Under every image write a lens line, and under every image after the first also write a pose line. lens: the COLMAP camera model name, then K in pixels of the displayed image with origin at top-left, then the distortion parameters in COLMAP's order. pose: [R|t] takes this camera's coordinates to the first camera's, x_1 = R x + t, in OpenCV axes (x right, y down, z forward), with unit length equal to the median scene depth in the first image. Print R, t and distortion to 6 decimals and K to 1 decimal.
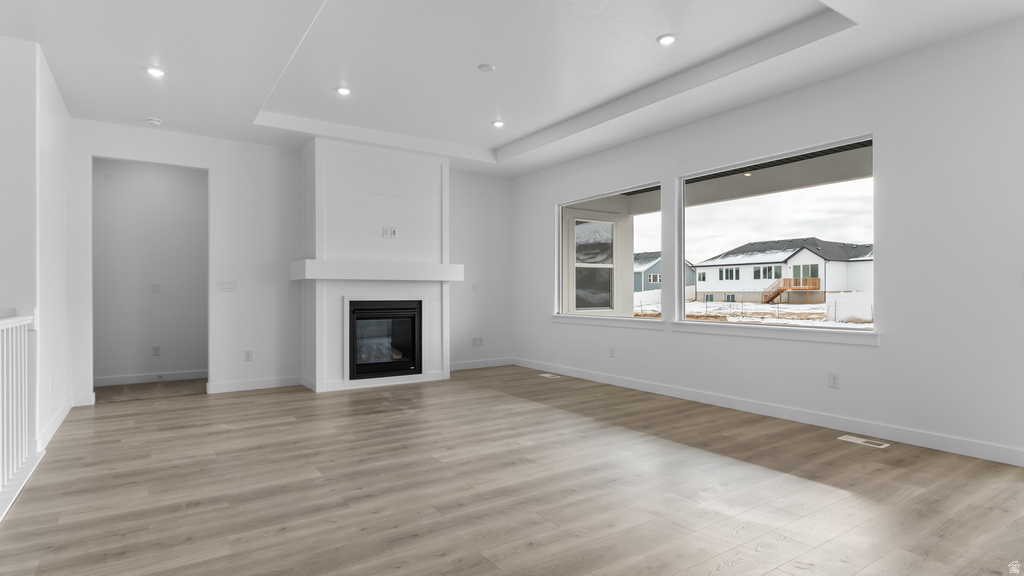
lens RADIAL K [[552.1, 0, 517.6], [0, 552.1, 288.8], [0, 0, 1]] dist [-0.004516, -0.000721]
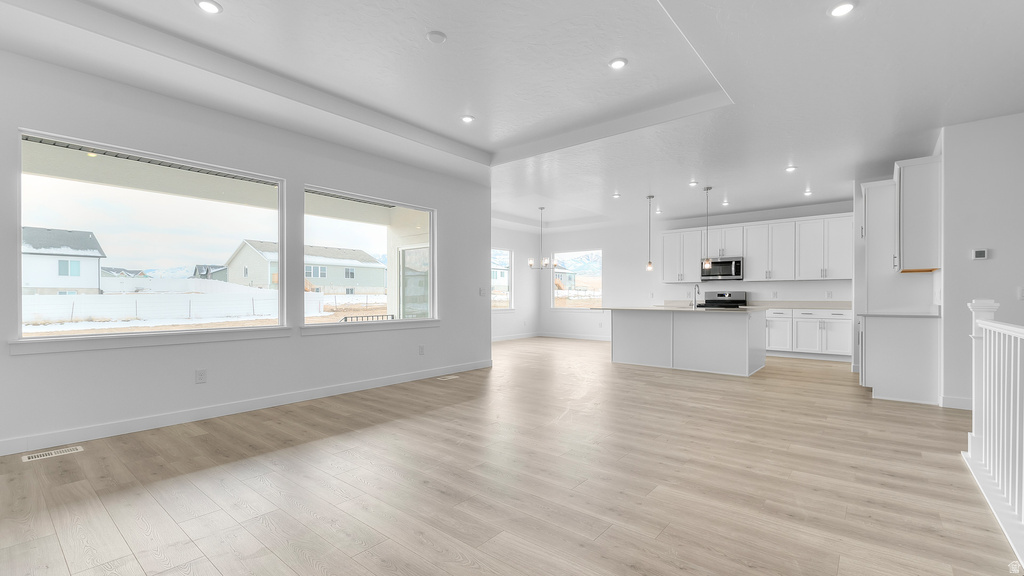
lens RADIAL K [[442.7, 0, 514.4], [0, 442.7, 293.1], [0, 0, 1]] dist [-0.007860, 0.000065]
pose [[-0.293789, 0.007561, 0.955840, -1.220931], [-0.006325, 0.999931, -0.009854, 0.009927], [-0.955849, -0.008941, -0.293721, 1.754247]]
